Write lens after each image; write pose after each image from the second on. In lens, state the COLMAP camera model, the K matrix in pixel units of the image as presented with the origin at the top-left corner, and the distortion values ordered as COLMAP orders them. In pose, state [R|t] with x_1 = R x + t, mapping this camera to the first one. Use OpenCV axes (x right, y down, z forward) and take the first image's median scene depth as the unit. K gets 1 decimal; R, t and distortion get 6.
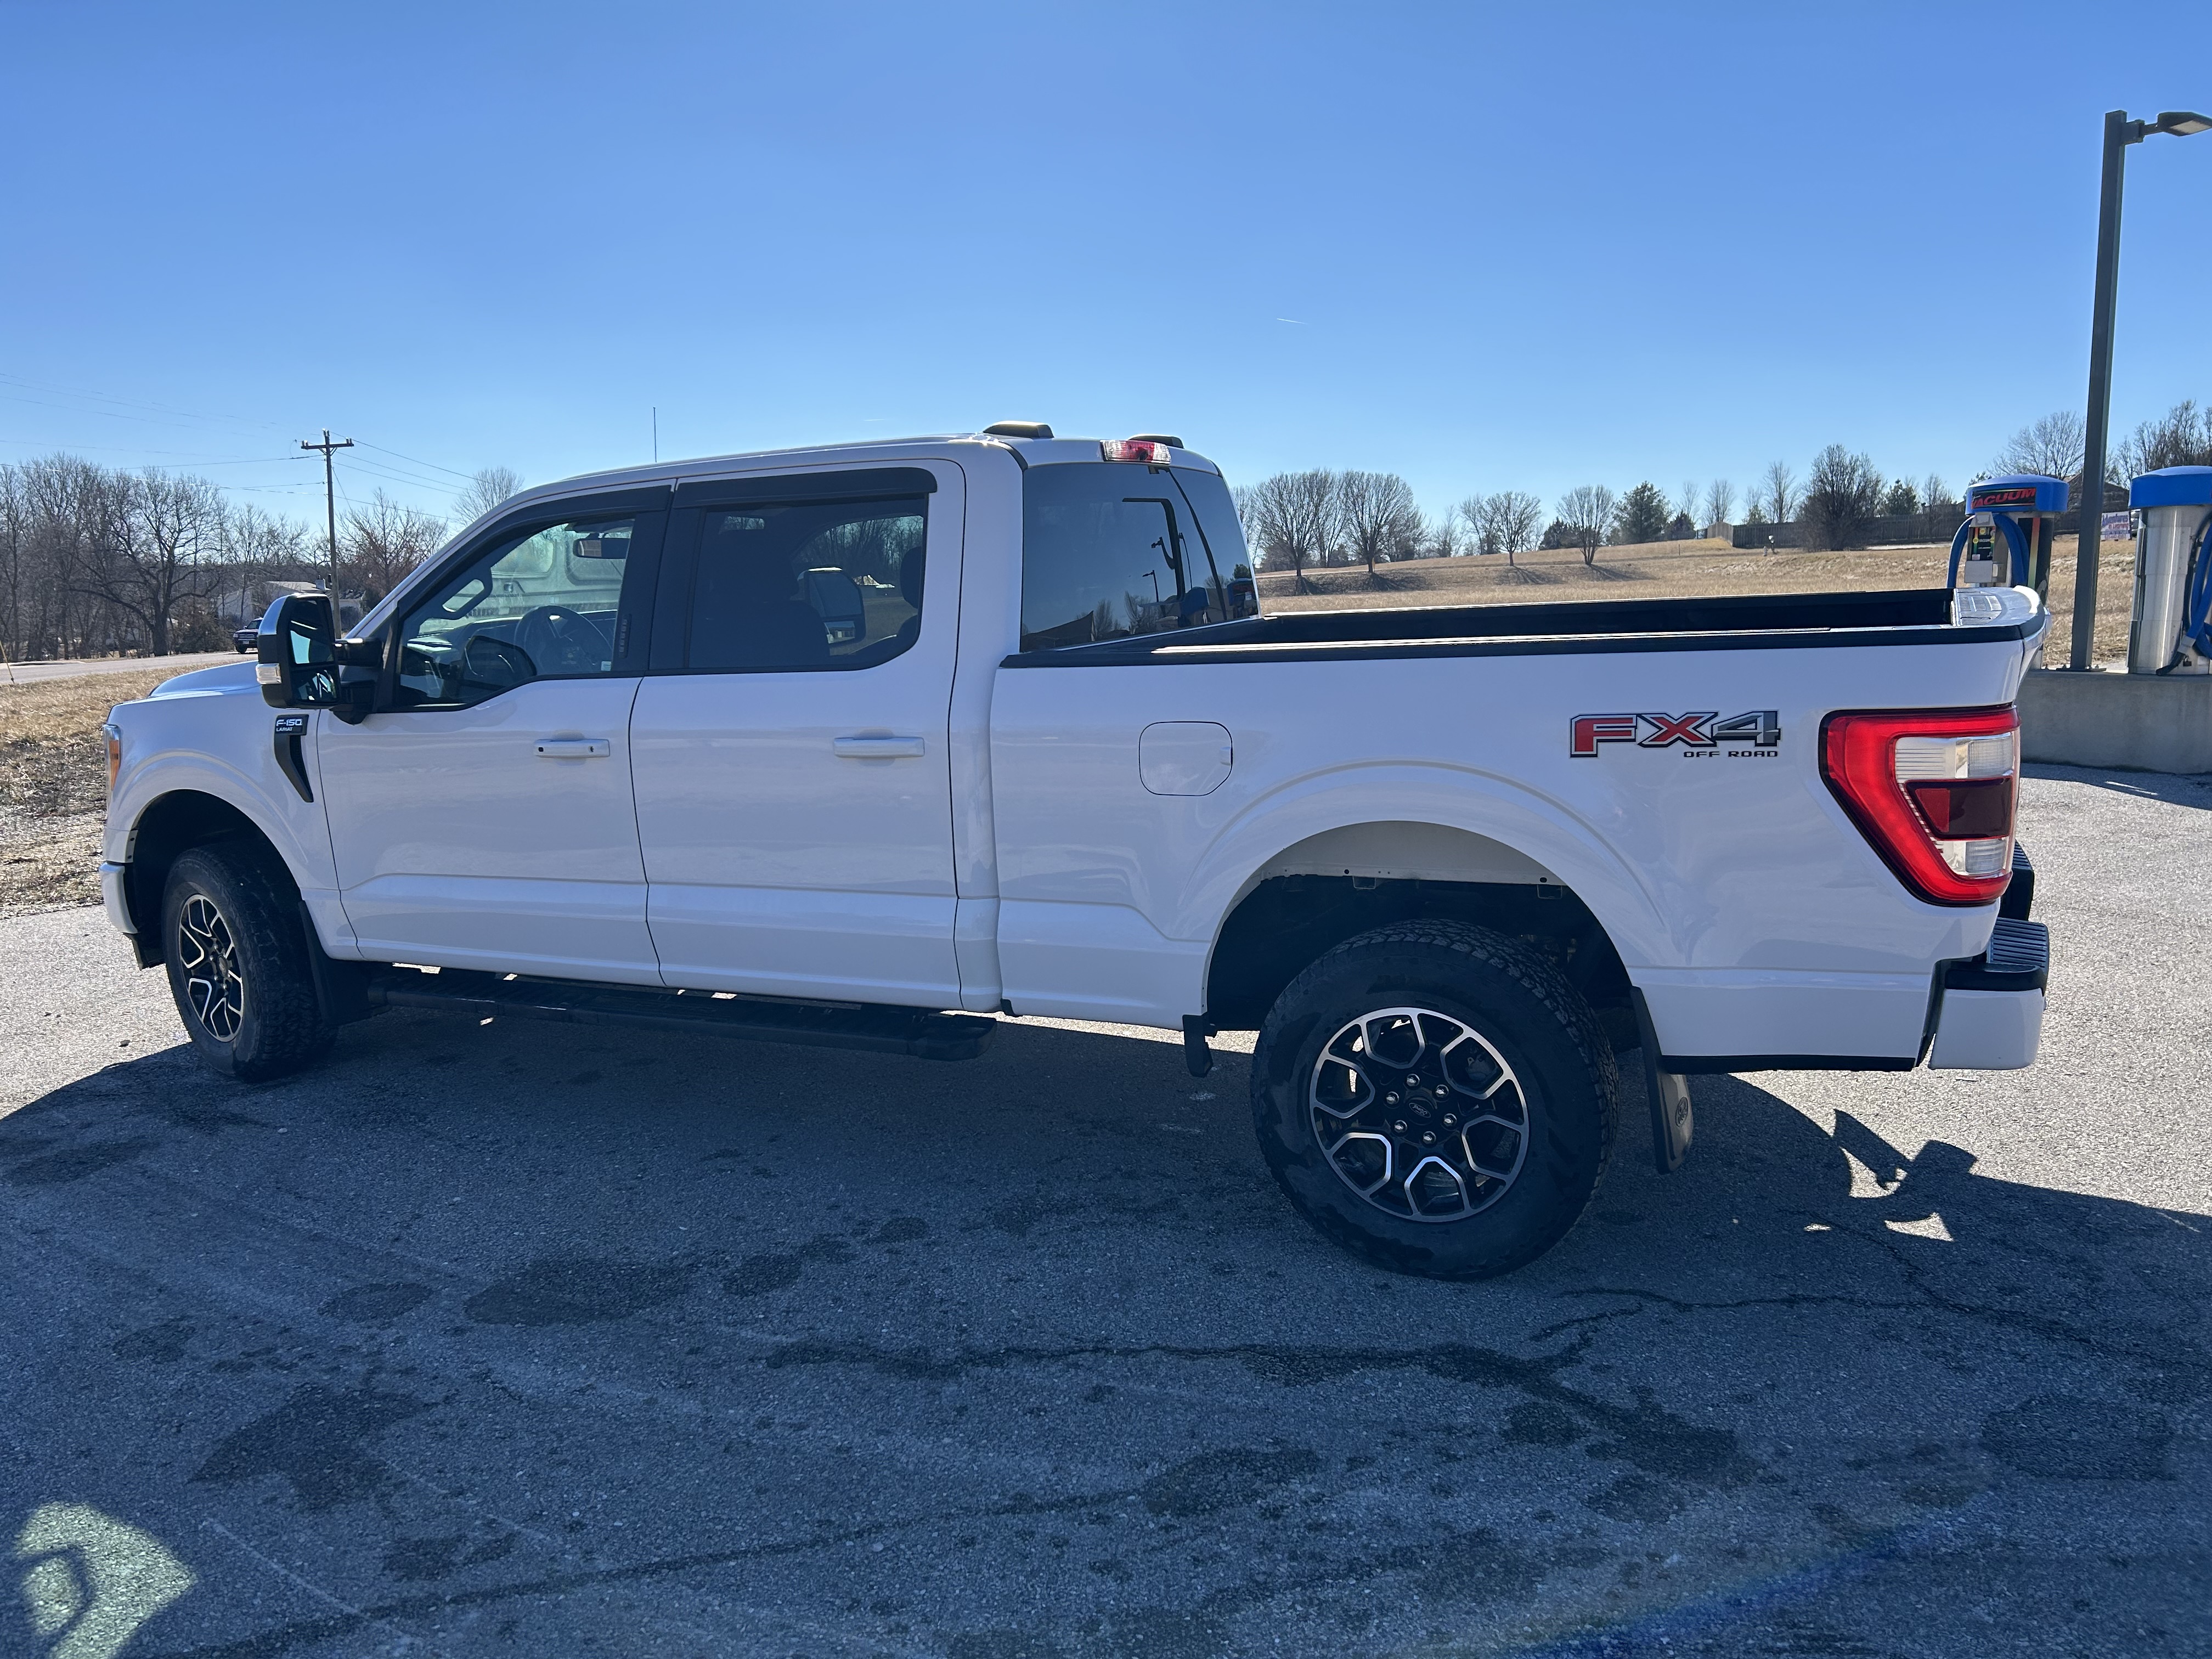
lens RADIAL K [[1661.6, 0, 1090.2], [0, 1661.6, 835.3], [0, 0, 1]] dist [0.015173, 0.005184]
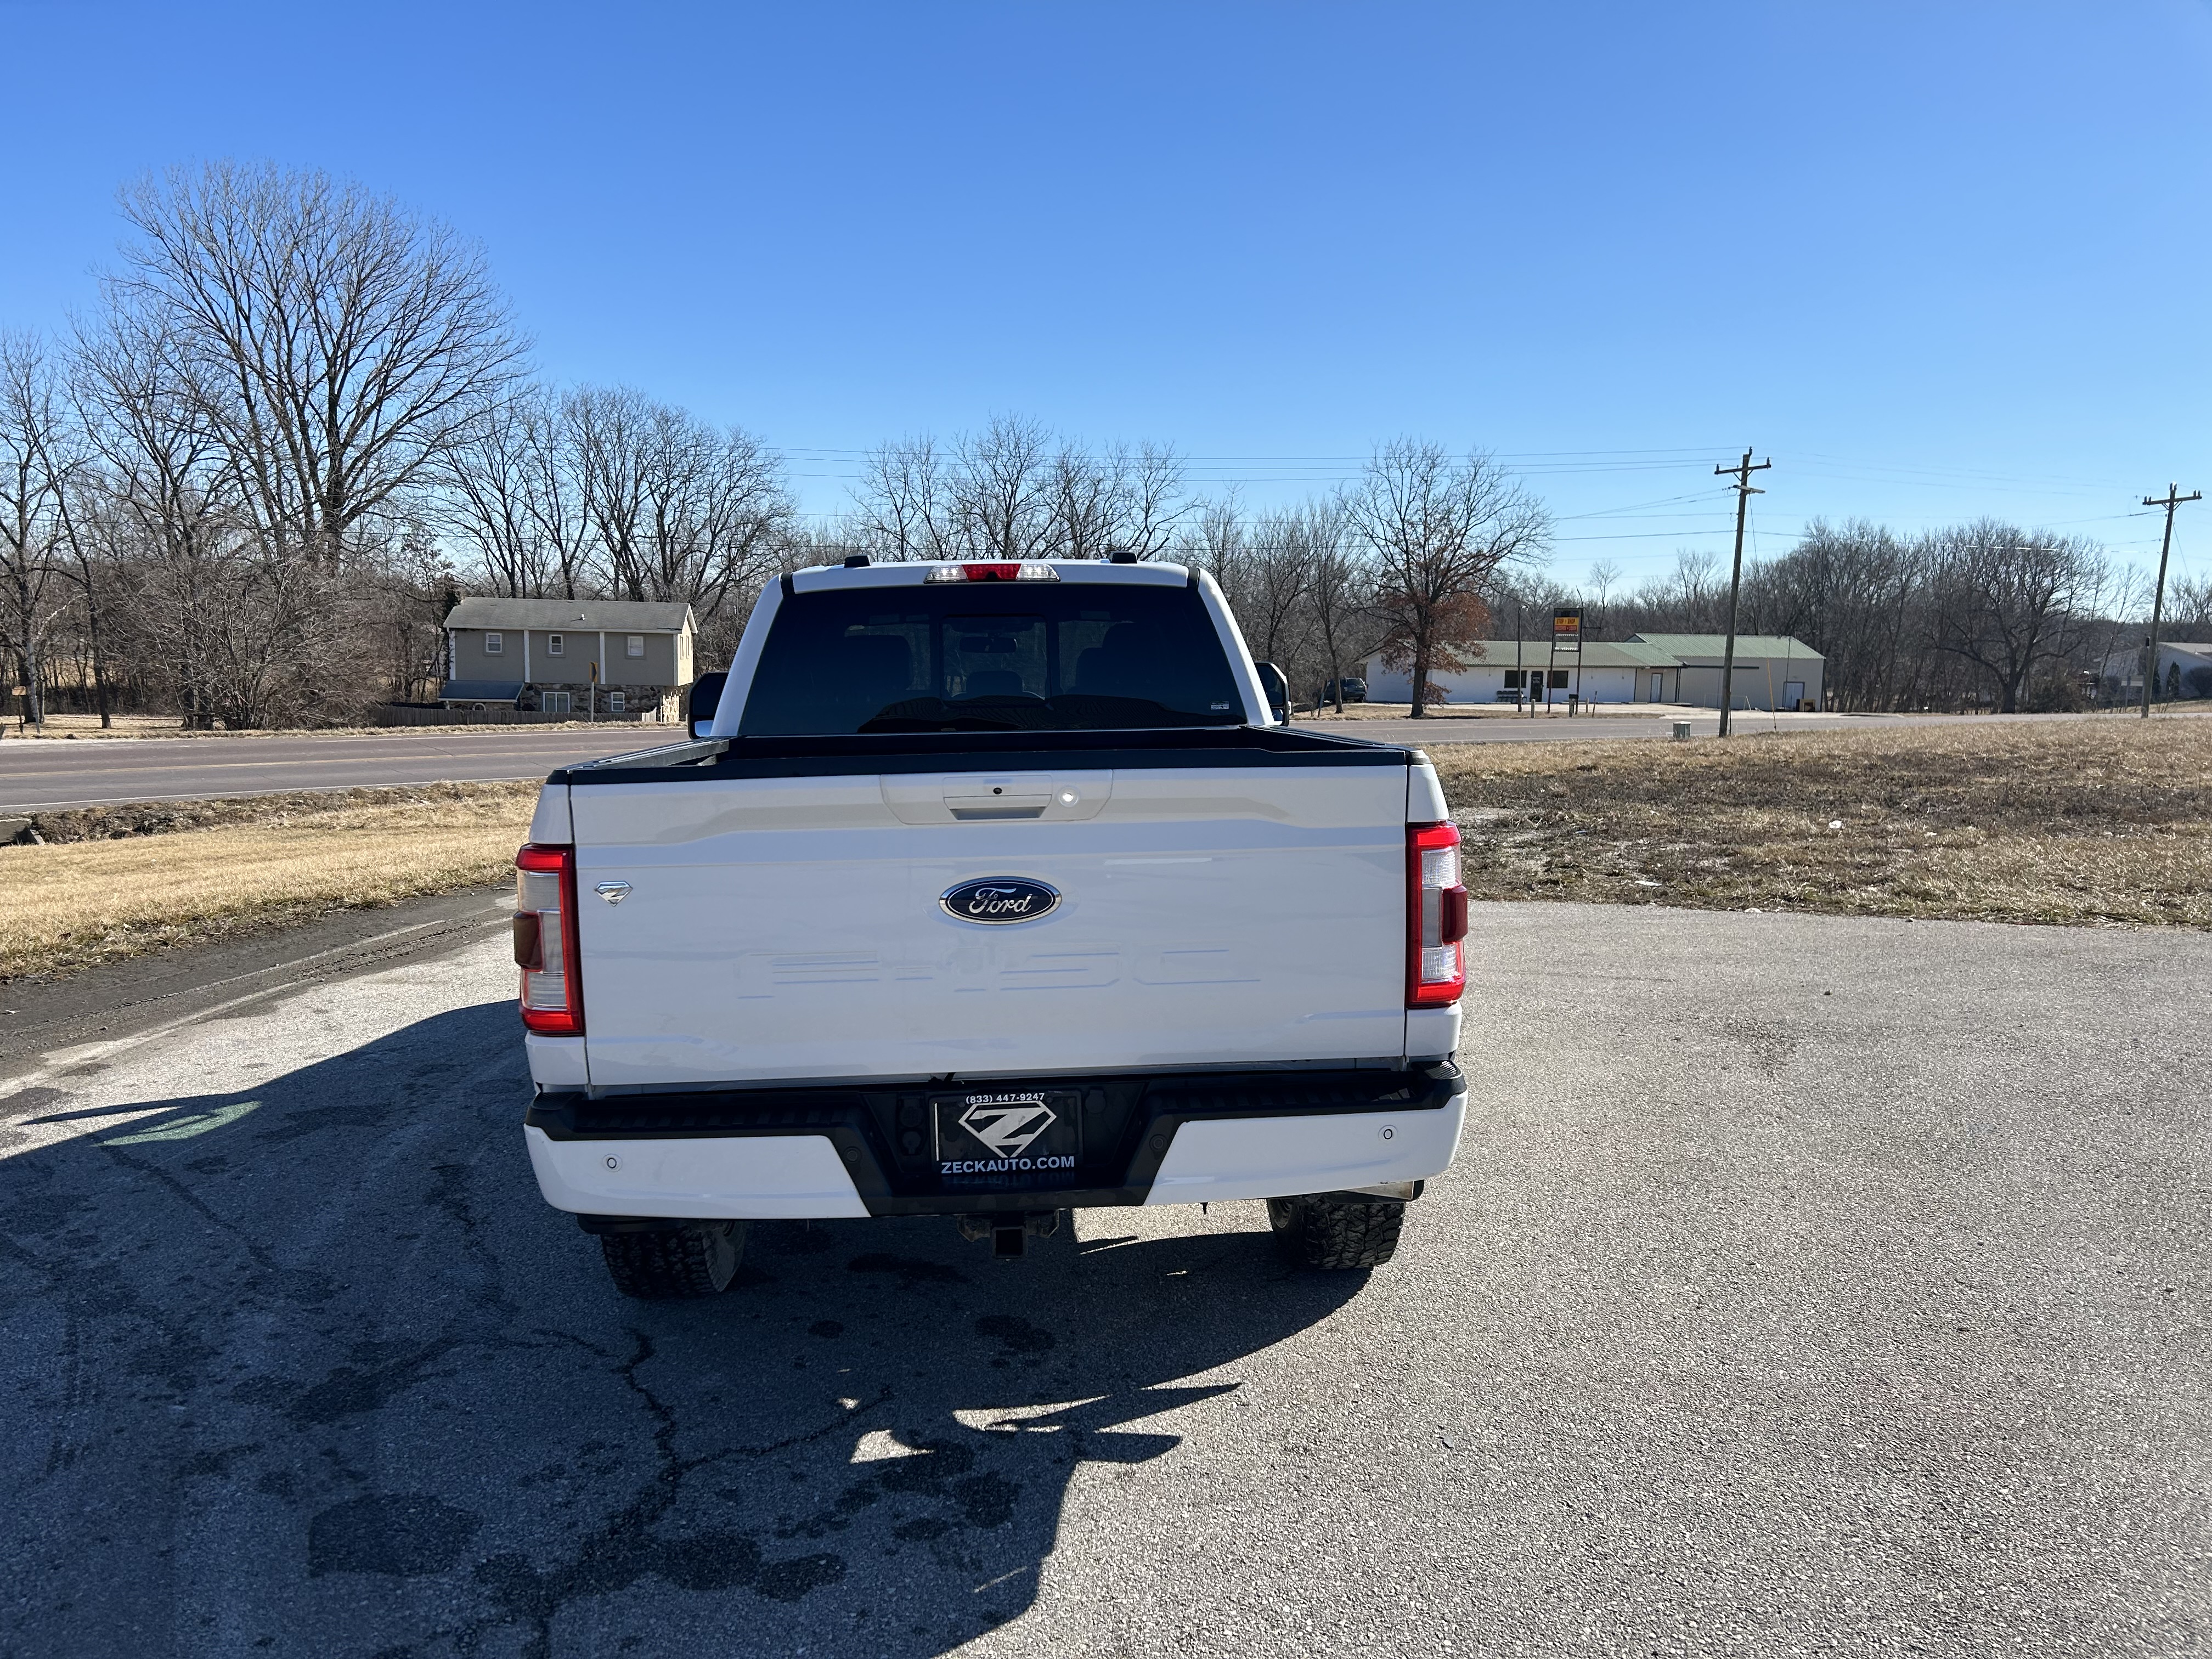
lens RADIAL K [[1661.6, 0, 1090.2], [0, 1661.6, 835.3], [0, 0, 1]] dist [0.015173, 0.005184]
pose [[0.509551, 0.123829, -0.851484, 1.173407], [-0.152809, 0.986883, 0.052075, -0.138212], [0.846763, 0.103579, 0.521789, 0.552576]]
